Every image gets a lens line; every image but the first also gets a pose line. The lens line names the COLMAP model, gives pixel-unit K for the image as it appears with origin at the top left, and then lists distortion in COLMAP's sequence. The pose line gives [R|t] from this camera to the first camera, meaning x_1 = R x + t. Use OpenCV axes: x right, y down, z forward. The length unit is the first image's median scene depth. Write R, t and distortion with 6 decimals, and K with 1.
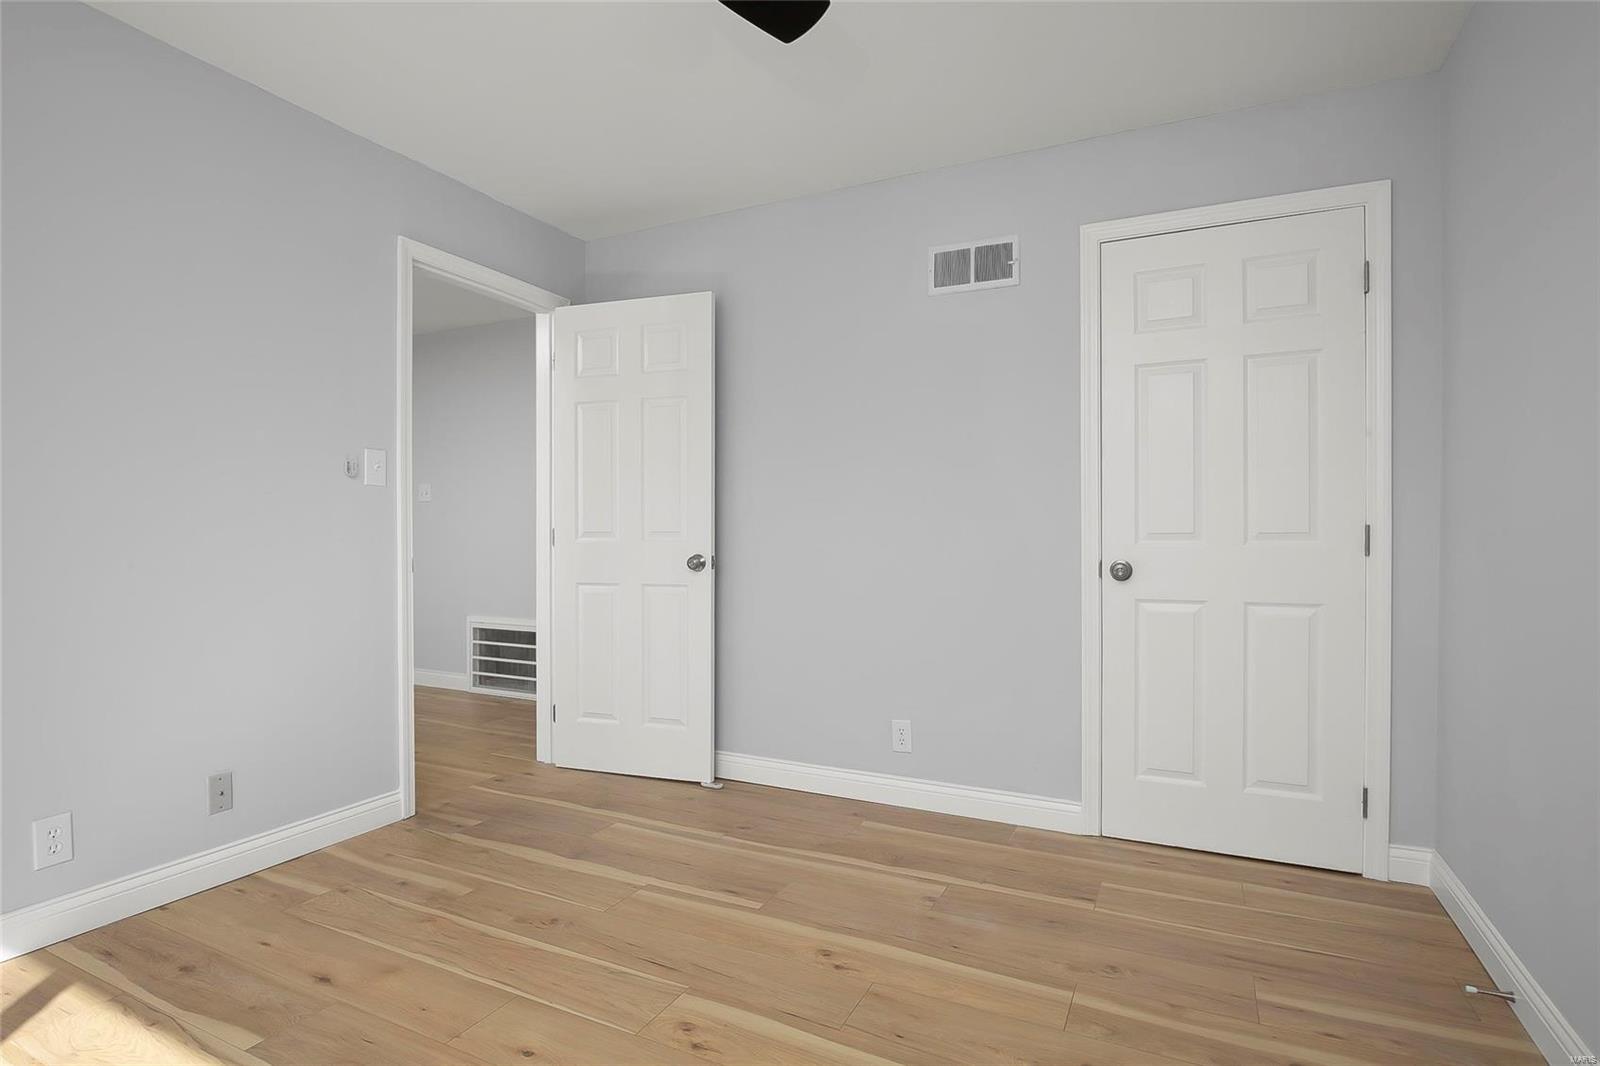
lens RADIAL K [[804.0, 0, 800.0], [0, 804.0, 533.0], [0, 0, 1]] dist [-0.000503, 0.000200]
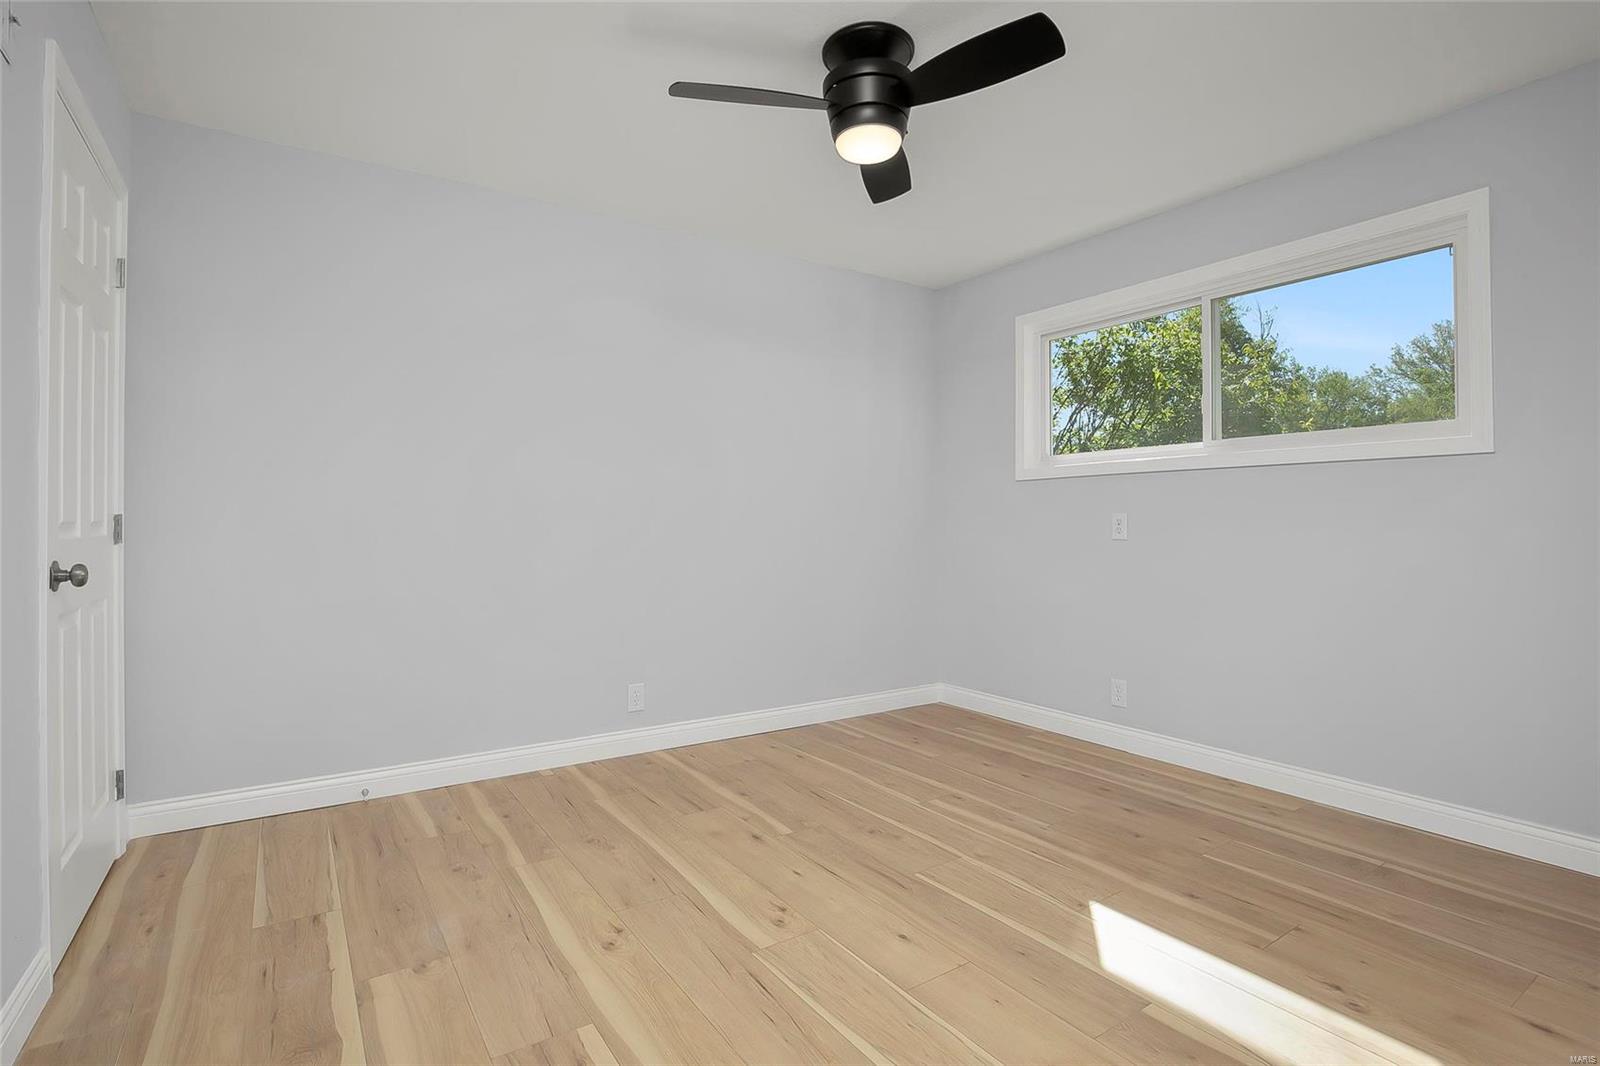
lens RADIAL K [[767.3, 0, 800.0], [0, 767.3, 533.0], [0, 0, 1]] dist [-0.000780, -0.000046]
pose [[-0.868883, -0.004085, 0.495000, -0.631521], [-0.005840, 0.999981, -0.001999, 0.015731], [-0.494982, -0.004628, -0.868891, 1.695442]]
